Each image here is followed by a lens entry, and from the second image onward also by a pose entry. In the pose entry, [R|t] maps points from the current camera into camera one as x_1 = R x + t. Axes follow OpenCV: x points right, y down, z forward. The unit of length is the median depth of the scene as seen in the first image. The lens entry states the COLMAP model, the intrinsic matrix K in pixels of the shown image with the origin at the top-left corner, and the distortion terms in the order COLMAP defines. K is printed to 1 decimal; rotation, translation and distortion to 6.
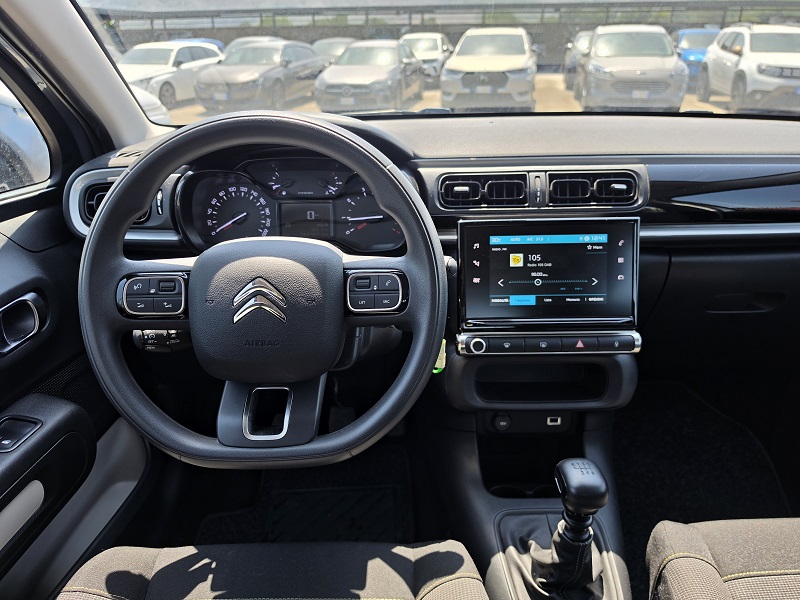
lens RADIAL K [[546.3, 0, 396.2], [0, 546.3, 300.8], [0, 0, 1]] dist [0.023397, 0.000922]
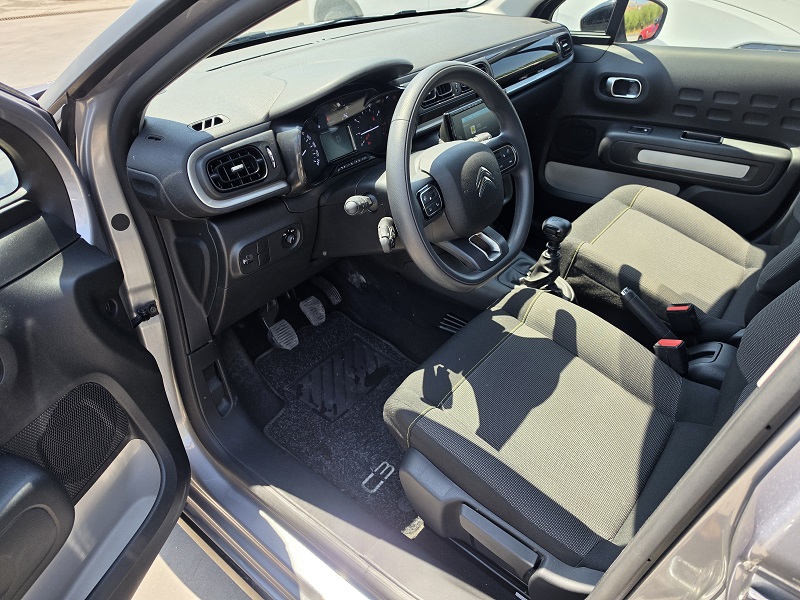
lens RADIAL K [[546.3, 0, 396.4], [0, 546.3, 297.3], [0, 0, 1]] dist [0.023397, 0.000922]
pose [[0.639579, -0.438410, 0.631454, -1.059871], [0.317330, 0.898749, 0.302576, -0.169393], [-0.700171, 0.006858, 0.713942, -0.020892]]
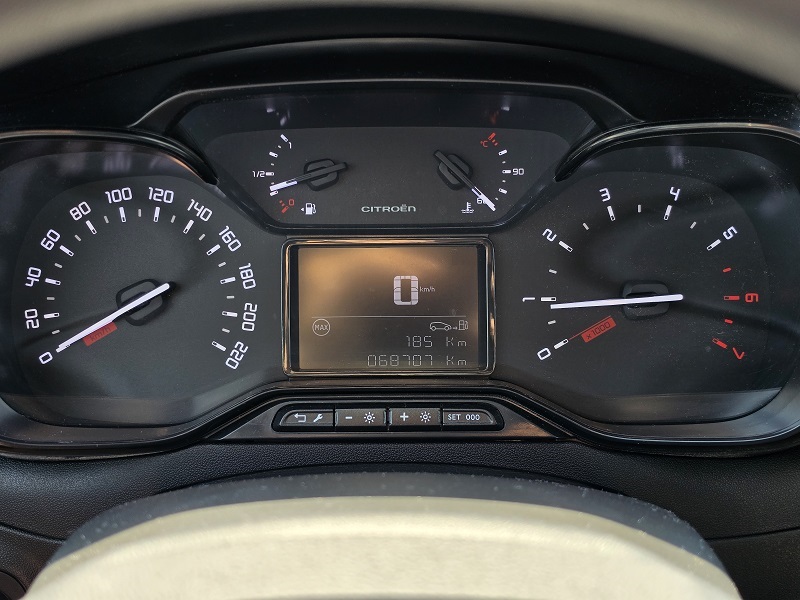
lens RADIAL K [[1098.6, 0, 399.0], [0, 1098.6, 300.2], [0, 0, 1]] dist [0.101030, 0.000000]
pose [[0.999497, 0.002141, -0.031651, -0.143617], [-0.004069, 0.998131, -0.060975, -0.119160], [0.031462, 0.061074, 0.997637, 0.462397]]
